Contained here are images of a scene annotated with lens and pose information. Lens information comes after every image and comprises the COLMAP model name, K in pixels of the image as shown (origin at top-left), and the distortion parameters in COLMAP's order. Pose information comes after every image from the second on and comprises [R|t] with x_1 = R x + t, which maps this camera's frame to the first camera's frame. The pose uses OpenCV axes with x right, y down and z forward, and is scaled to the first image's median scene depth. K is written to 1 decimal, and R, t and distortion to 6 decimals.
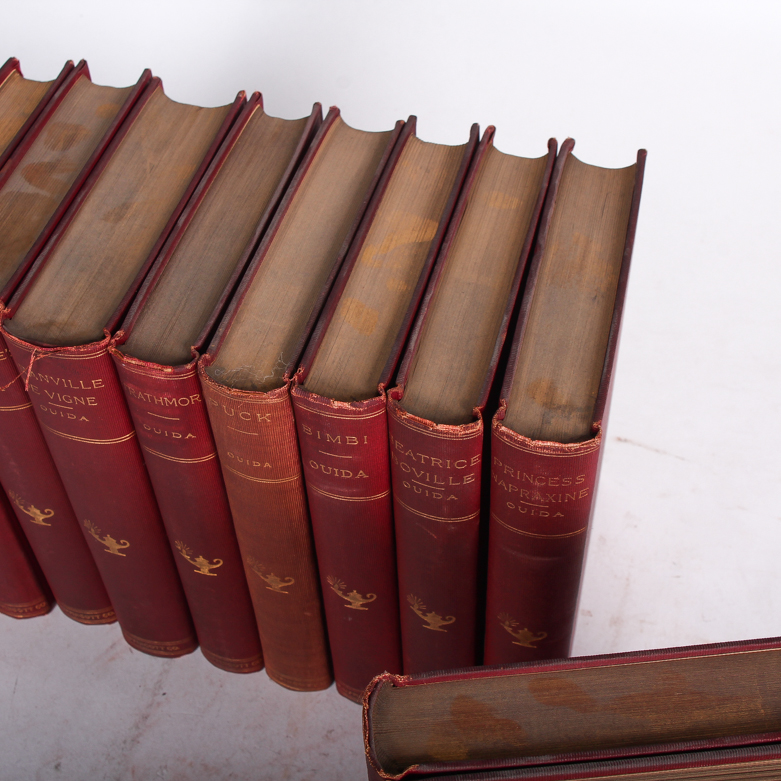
lens RADIAL K [[1340.4, 0, 390.5], [0, 1340.4, 390.5], [0, 0, 1]] dist [-0.109087, 0.111778]
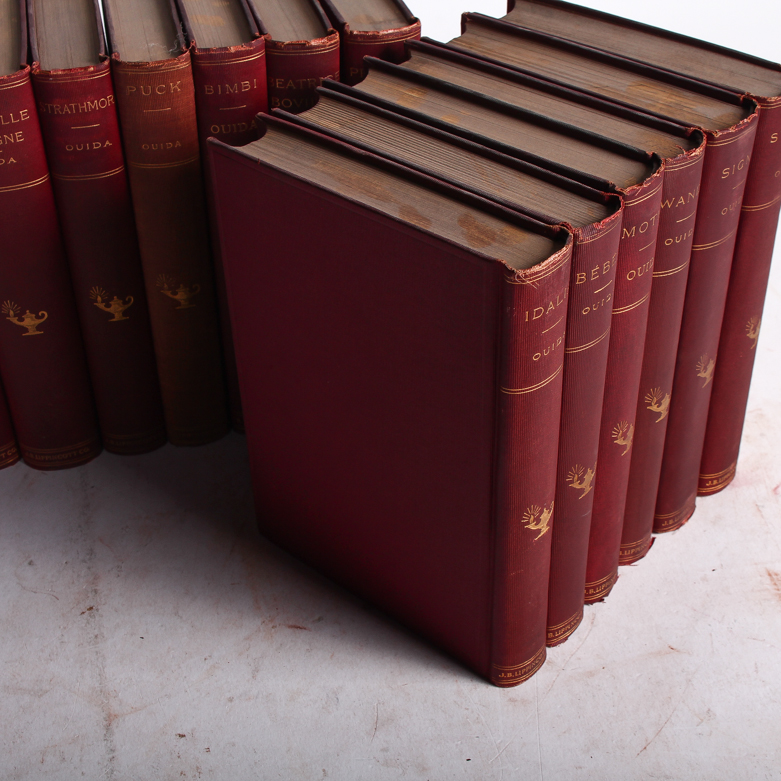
lens RADIAL K [[1340.4, 0, 390.5], [0, 1340.4, 390.5], [0, 0, 1]] dist [-0.109087, 0.111778]
pose [[0.864618, -0.291732, 0.409057, -0.492793], [0.372315, 0.918708, -0.131750, 0.501438], [-0.337368, 0.266212, 0.902947, -0.125399]]
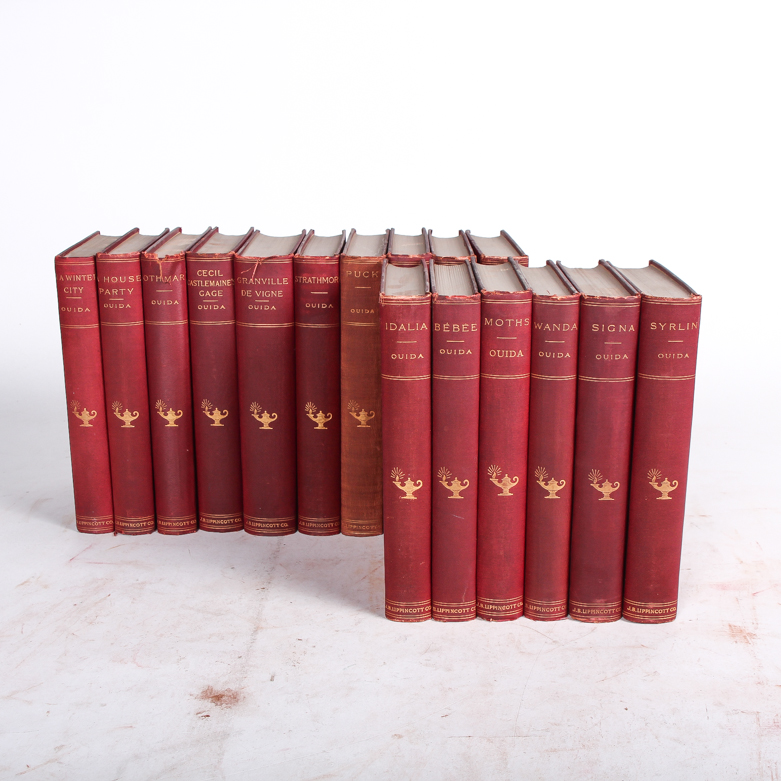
lens RADIAL K [[1340.4, 0, 390.5], [0, 1340.4, 390.5], [0, 0, 1]] dist [-0.109087, 0.111778]
pose [[0.963325, -0.023316, 0.267322, -0.613640], [0.176302, 0.806017, -0.565025, 1.312696], [-0.202292, 0.591432, 0.780567, -0.535298]]
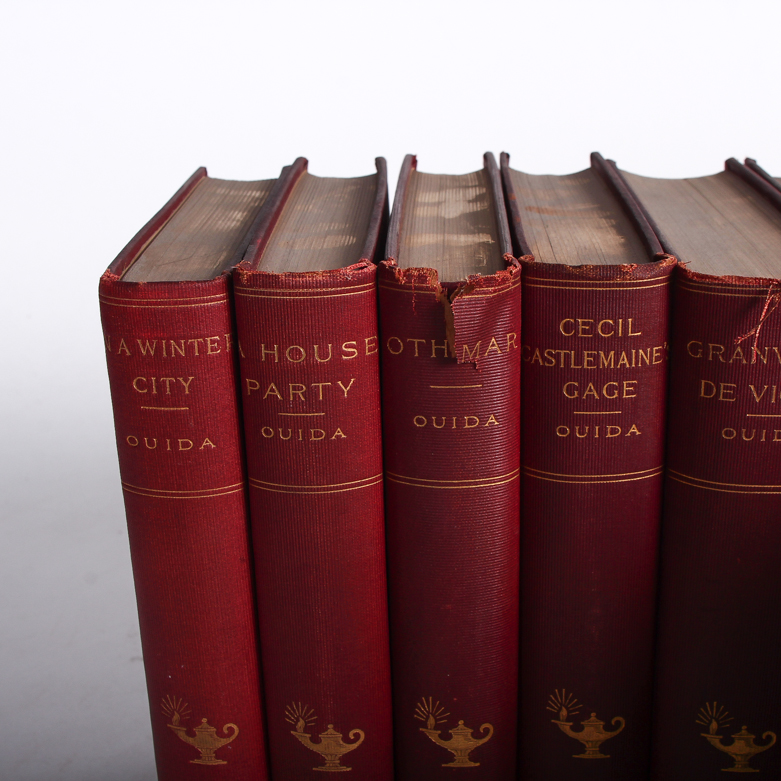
lens RADIAL K [[1340.4, 0, 390.5], [0, 1340.4, 390.5], [0, 0, 1]] dist [-0.109087, 0.111778]
pose [[0.968678, -0.057981, 0.241458, -0.581591], [0.173428, 0.853889, -0.490710, 0.279330], [-0.177726, 0.517215, 0.837199, 0.515938]]
